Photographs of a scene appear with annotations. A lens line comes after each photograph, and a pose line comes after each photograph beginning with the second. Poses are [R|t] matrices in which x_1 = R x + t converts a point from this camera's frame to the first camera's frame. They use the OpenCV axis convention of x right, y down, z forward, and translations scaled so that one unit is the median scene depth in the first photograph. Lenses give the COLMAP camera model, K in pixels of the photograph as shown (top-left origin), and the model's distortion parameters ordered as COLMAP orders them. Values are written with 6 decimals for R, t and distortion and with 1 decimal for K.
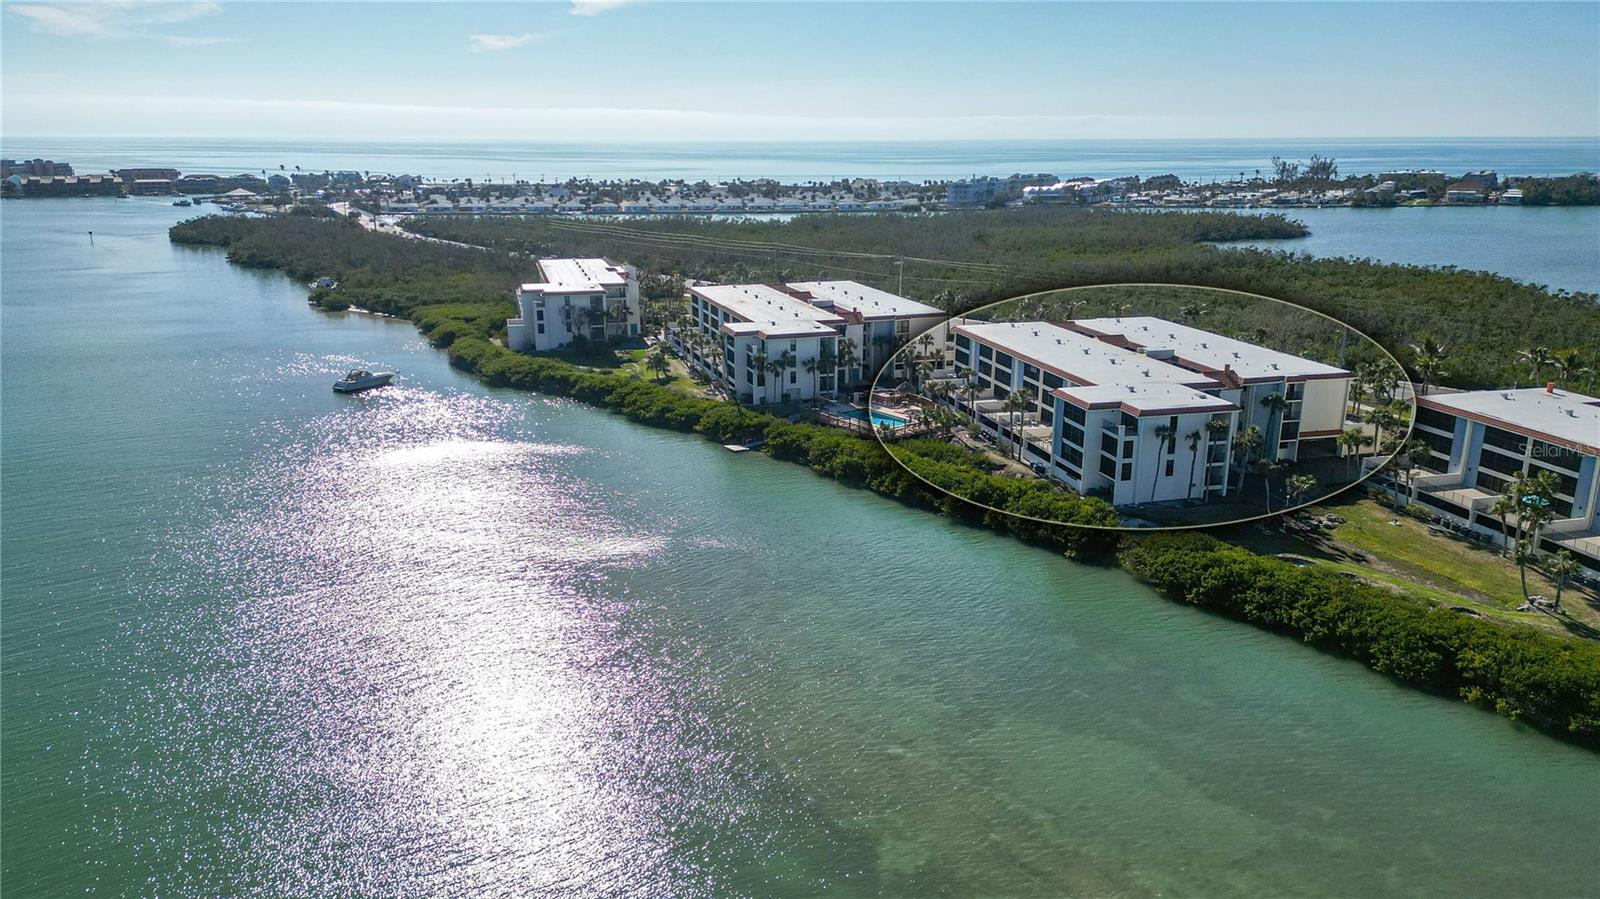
lens RADIAL K [[1128.7, 0, 803.4], [0, 1128.7, 451.8], [0, 0, 1]] dist [0.093595, -0.114189]
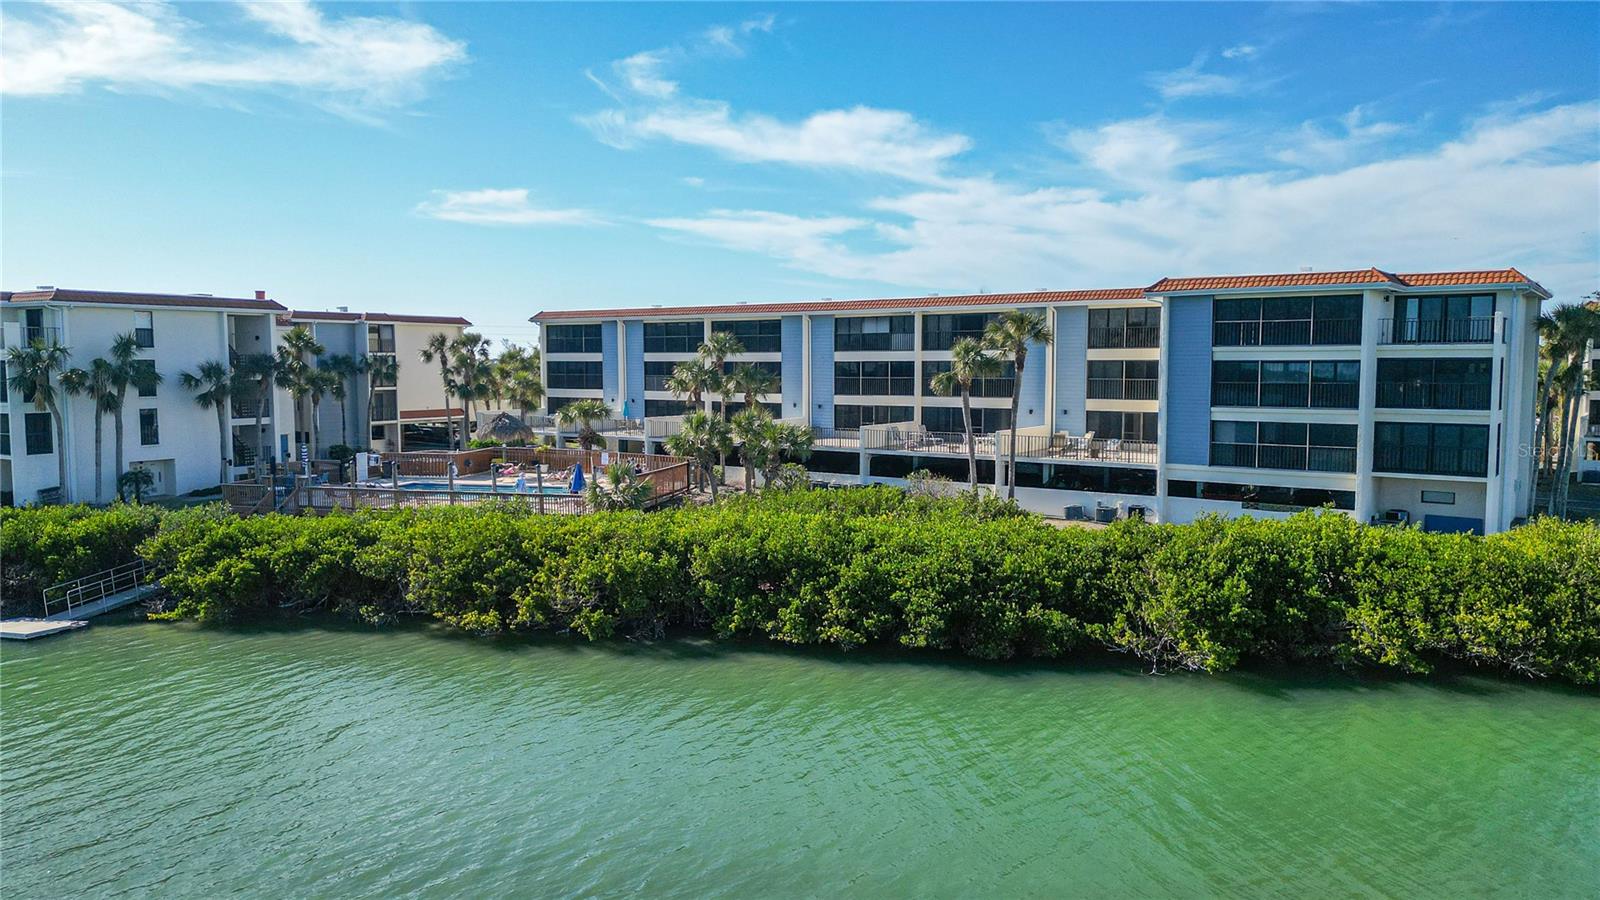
lens RADIAL K [[1128.7, 0, 803.4], [0, 1128.7, 452.3], [0, 0, 1]] dist [0.093595, -0.114189]
pose [[0.768800, -0.055651, 0.637063, -0.078081], [0.175553, 0.976300, -0.126569, 0.018901], [-0.614921, 0.209145, 0.760349, 0.626600]]
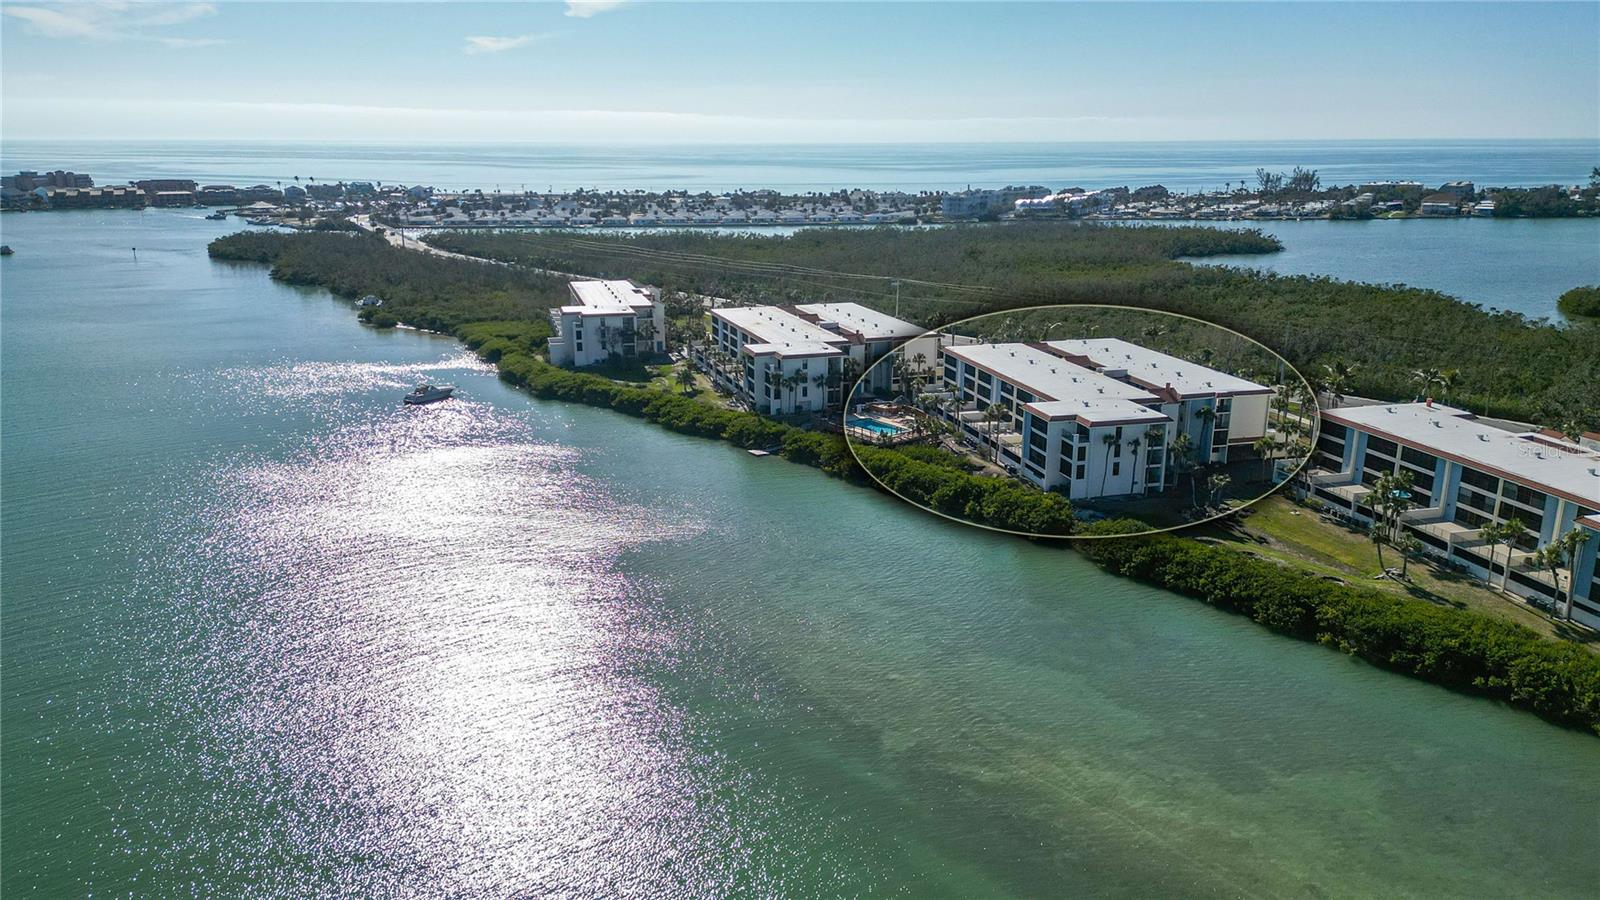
lens RADIAL K [[1128.7, 0, 803.4], [0, 1128.7, 452.3], [0, 0, 1]] dist [0.093595, -0.114189]
pose [[0.999997, -0.001152, 0.002160, -0.013186], [0.001155, 0.999999, -0.001242, -0.001815], [-0.002159, 0.001244, 0.999997, -0.164870]]
